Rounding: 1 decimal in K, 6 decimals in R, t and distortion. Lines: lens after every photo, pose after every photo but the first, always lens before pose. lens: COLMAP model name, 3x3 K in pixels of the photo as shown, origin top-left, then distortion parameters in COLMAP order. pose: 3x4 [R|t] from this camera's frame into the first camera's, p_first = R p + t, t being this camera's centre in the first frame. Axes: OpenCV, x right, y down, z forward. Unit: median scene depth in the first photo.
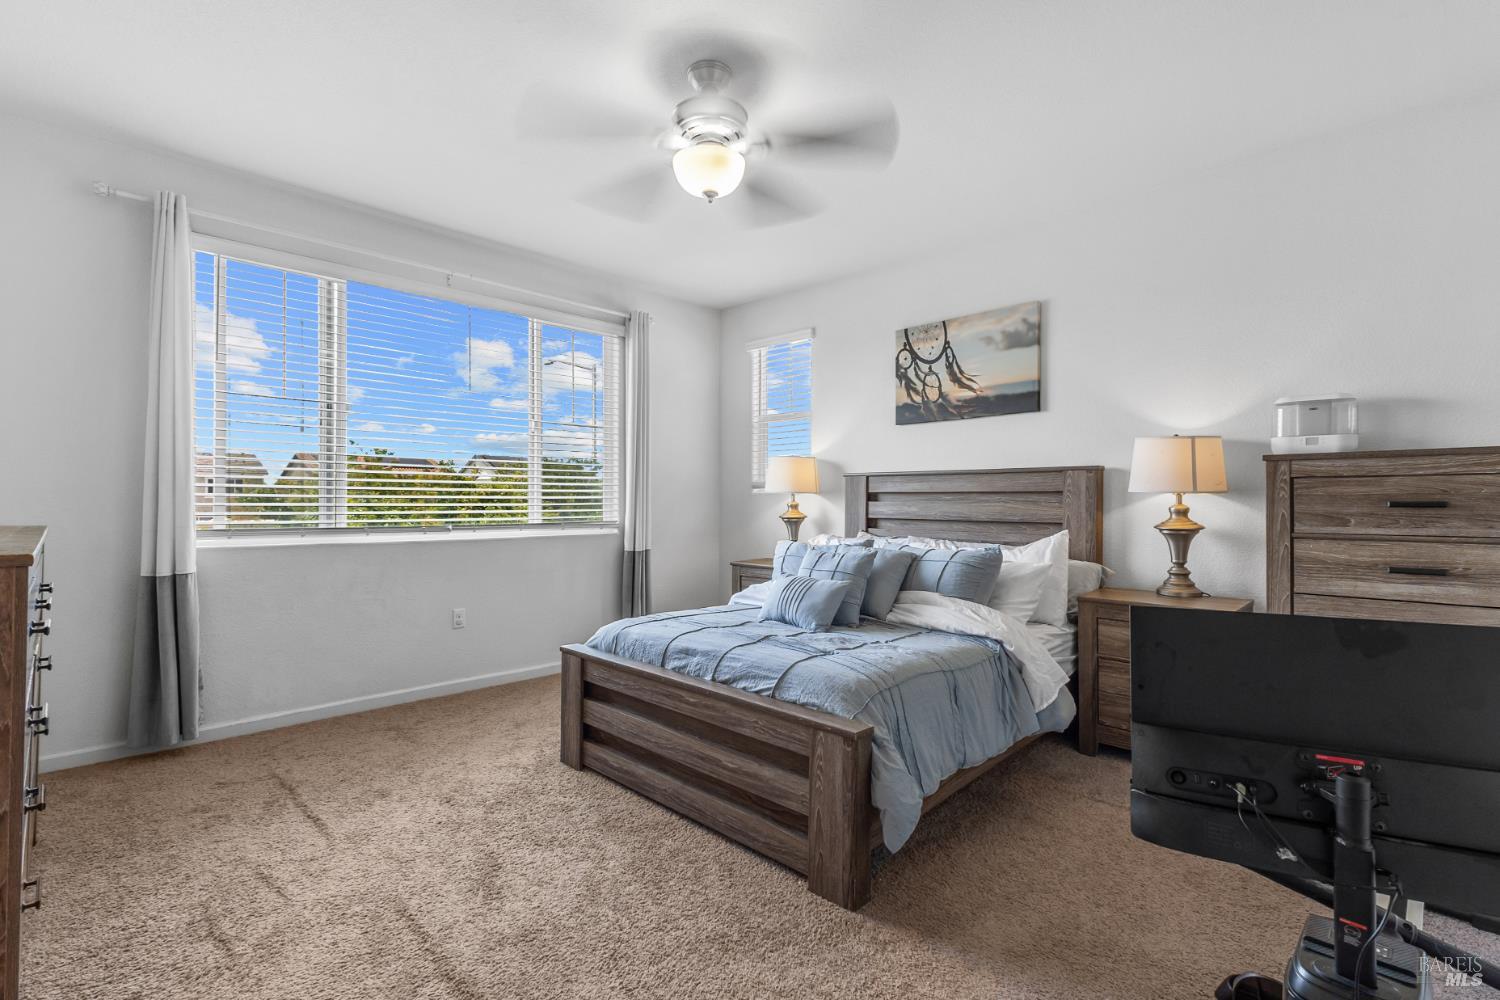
lens RADIAL K [[710.3, 0, 746.0], [0, 710.3, 509.8], [0, 0, 1]] dist [0.024057, -0.000235]
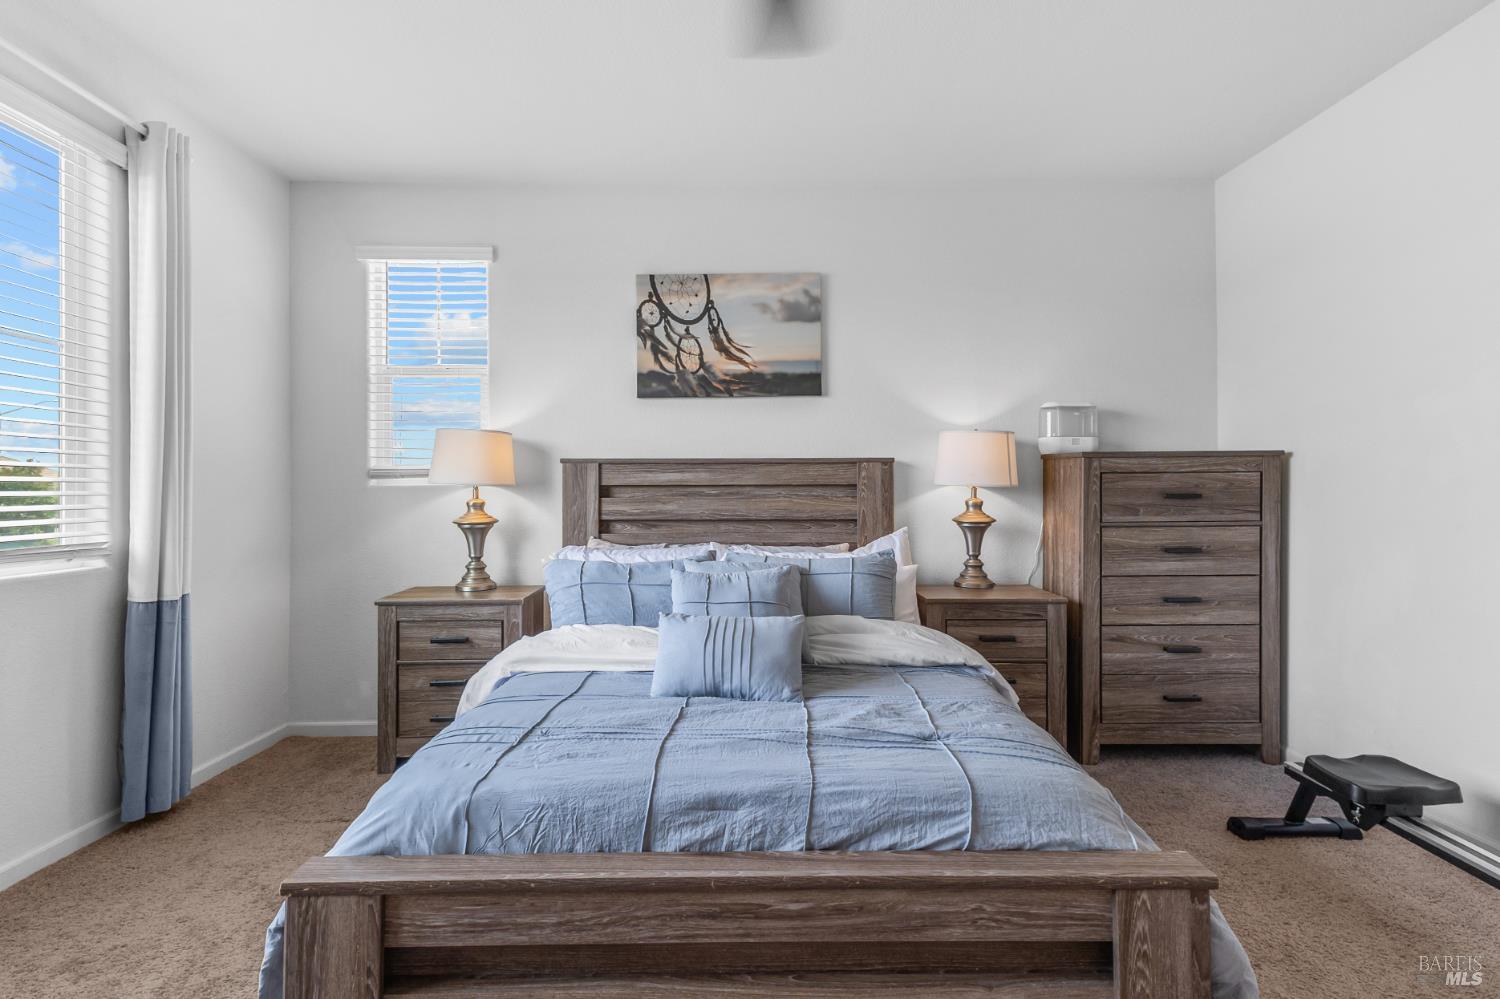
lens RADIAL K [[706.0, 0, 745.0], [0, 706.0, 494.2], [0, 0, 1]] dist [0.021103, -0.000208]
pose [[0.695454, -0.004652, 0.718555, -0.280358], [0.015681, 0.999839, -0.008704, -0.007251], [-0.718399, 0.017320, 0.695415, 0.426085]]
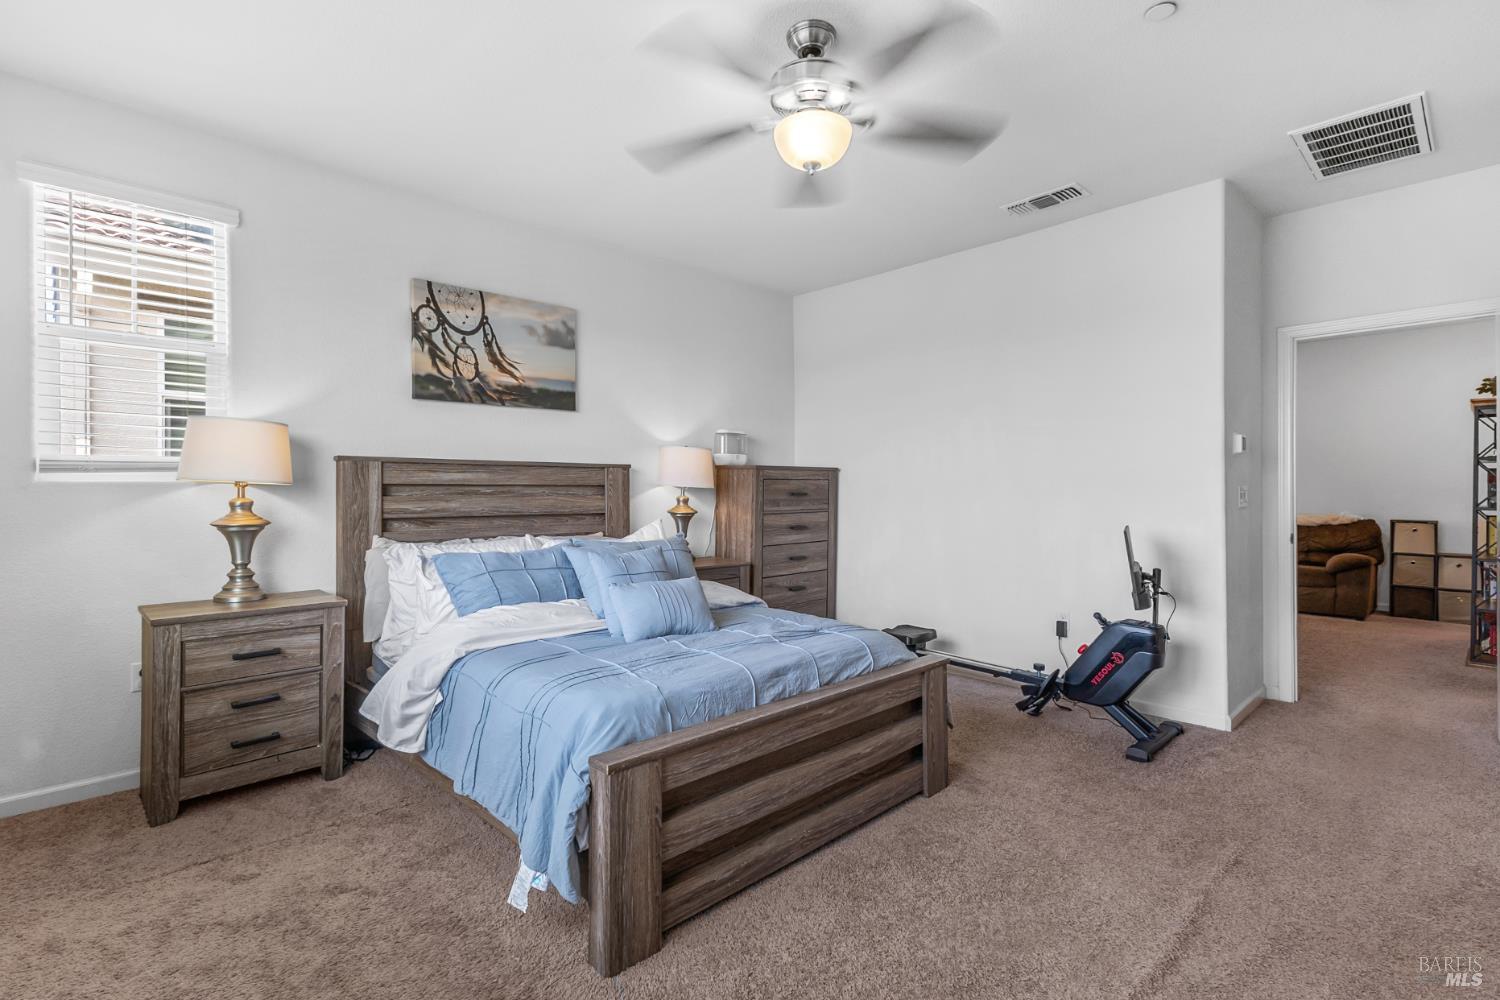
lens RADIAL K [[693.7, 0, 750.9], [0, 693.7, 502.9], [0, 0, 1]] dist [0.014300, -0.001066]
pose [[0.012183, -0.019104, 0.999743, -0.607156], [0.016602, 0.999684, 0.018900, -0.013515], [-0.999788, 0.016368, 0.012497, 0.680567]]
